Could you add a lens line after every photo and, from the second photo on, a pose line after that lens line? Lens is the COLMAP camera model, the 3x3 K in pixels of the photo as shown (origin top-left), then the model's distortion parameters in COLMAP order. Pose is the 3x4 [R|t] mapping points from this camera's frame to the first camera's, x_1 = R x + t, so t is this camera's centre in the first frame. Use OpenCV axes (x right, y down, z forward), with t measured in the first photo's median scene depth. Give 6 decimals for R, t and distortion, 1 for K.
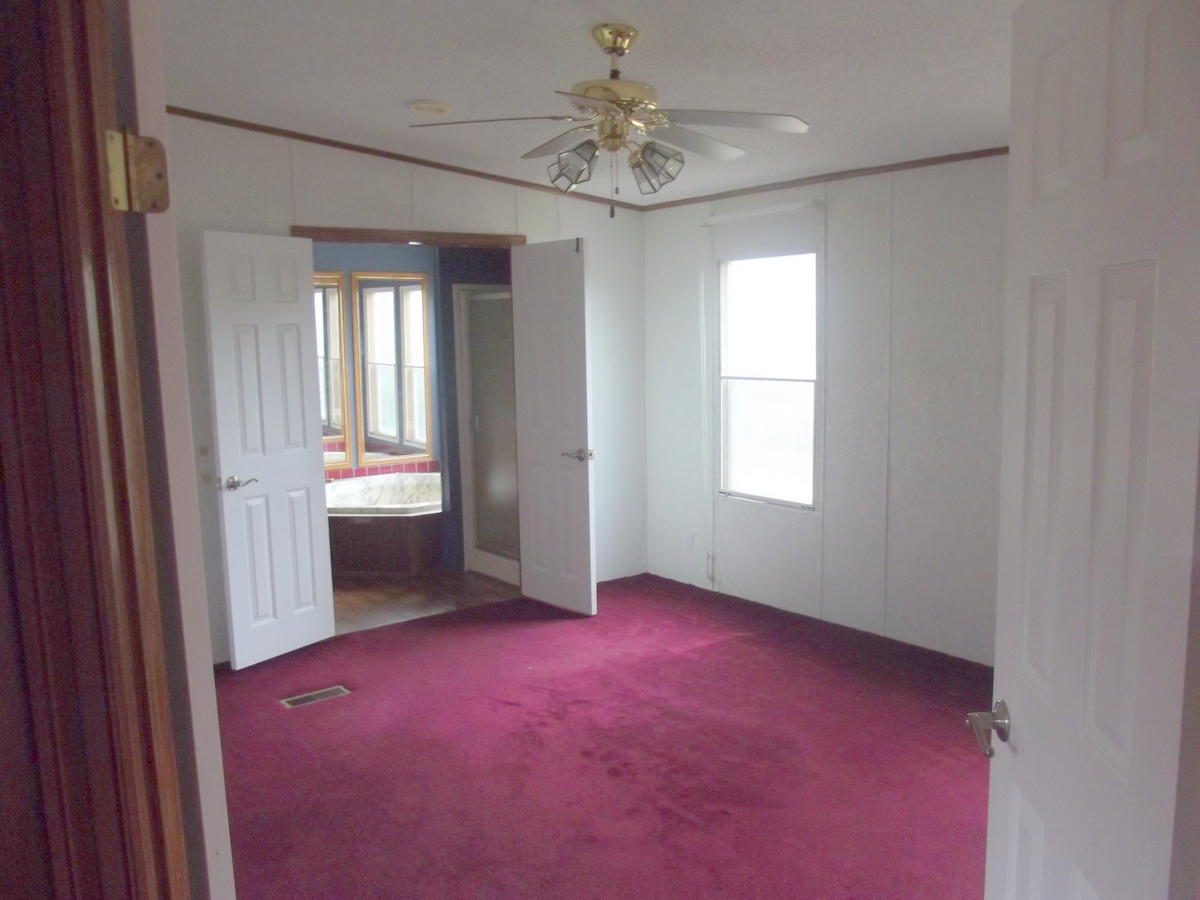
lens RADIAL K [[1013.3, 0, 599.3], [0, 1013.3, 454.8], [0, 0, 1]] dist [-0.047336, 0.005802]
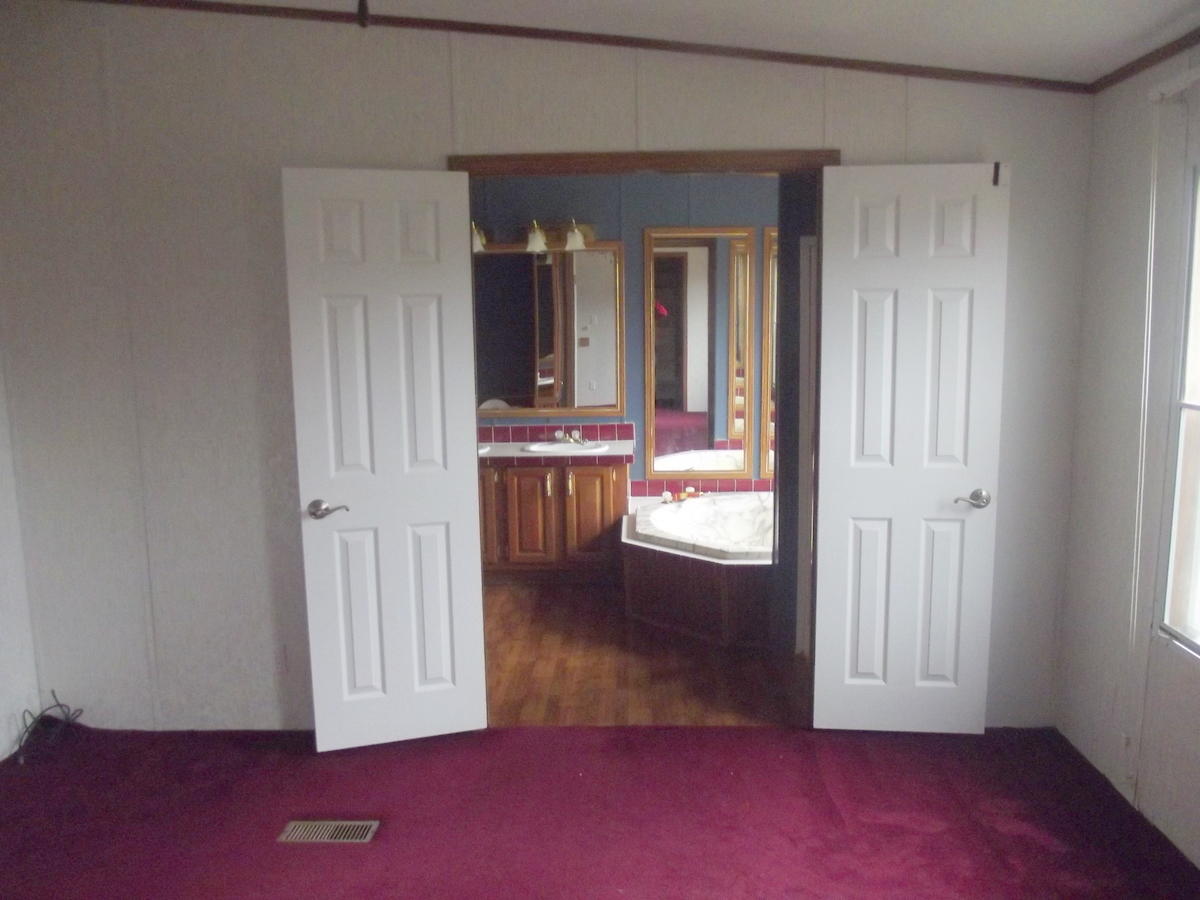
lens RADIAL K [[1013.3, 0, 600.6], [0, 1013.3, 447.1], [0, 0, 1]] dist [-0.047336, 0.005802]
pose [[0.782768, 0.095390, -0.614959, 0.218237], [-0.082692, 0.995363, 0.049141, -0.060840], [0.616795, 0.012386, 0.787027, 0.464905]]
